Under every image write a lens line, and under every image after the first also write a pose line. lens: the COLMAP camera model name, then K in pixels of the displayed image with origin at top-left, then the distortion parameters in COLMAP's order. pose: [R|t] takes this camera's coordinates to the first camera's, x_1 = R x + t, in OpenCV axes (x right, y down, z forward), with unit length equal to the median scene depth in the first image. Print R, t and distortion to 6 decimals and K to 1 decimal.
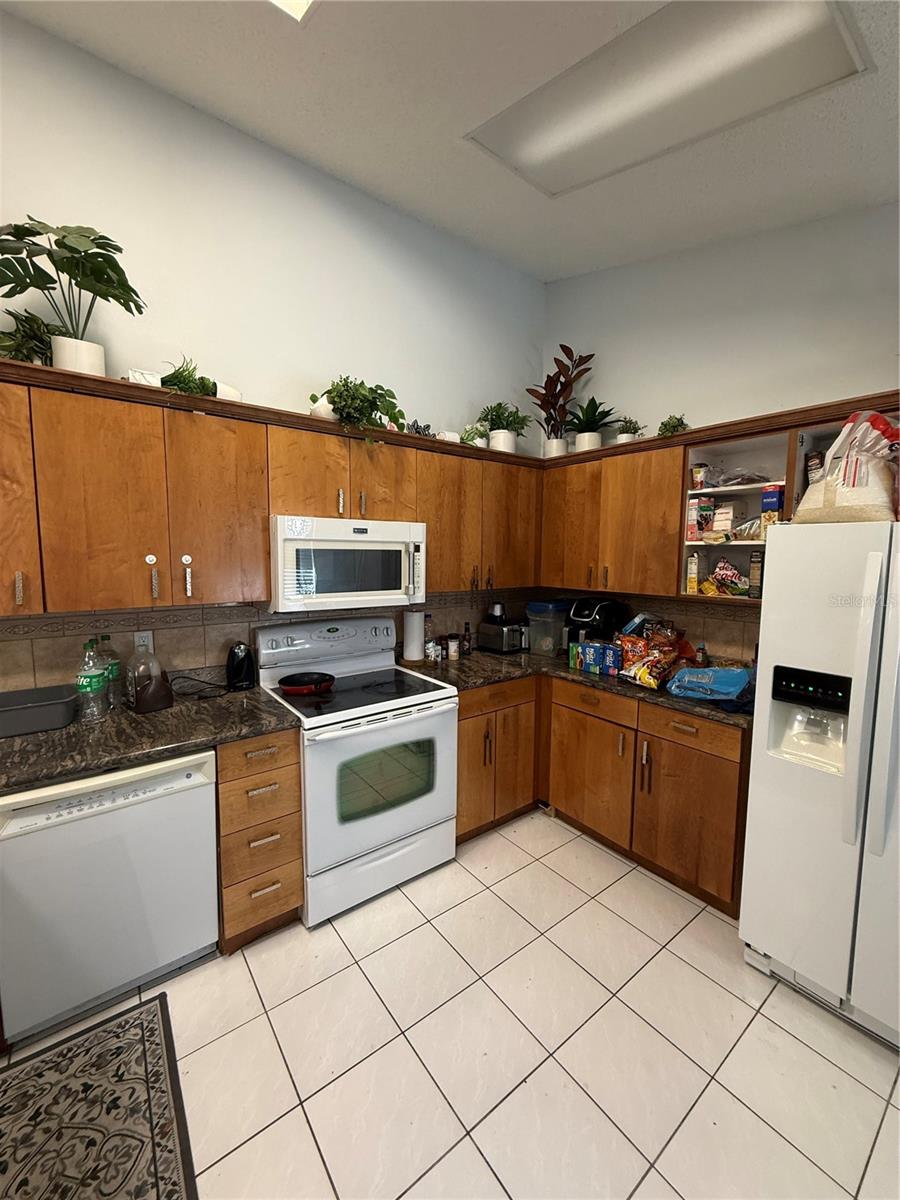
lens RADIAL K [[479.4, 0, 455.8], [0, 479.4, 600.1], [0, 0, 1]] dist [0.000966, 0.000081]
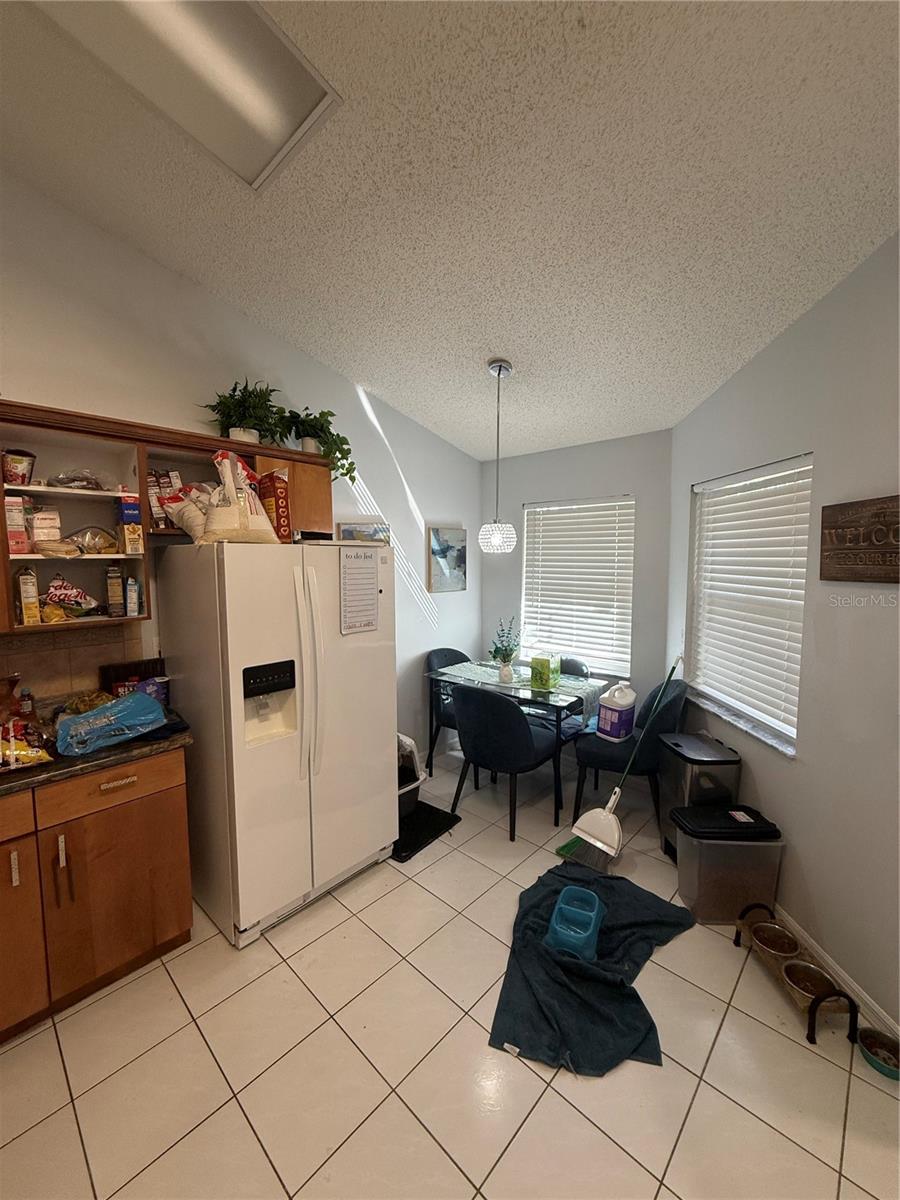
lens RADIAL K [[479.4, 0, 454.5], [0, 479.4, 598.5], [0, 0, 1]] dist [0.000966, 0.000081]
pose [[-0.168597, -0.097017, 0.980899, -0.356183], [0.098437, 0.988512, 0.114689, -0.075562], [-0.980757, 0.115893, -0.157110, 0.479062]]
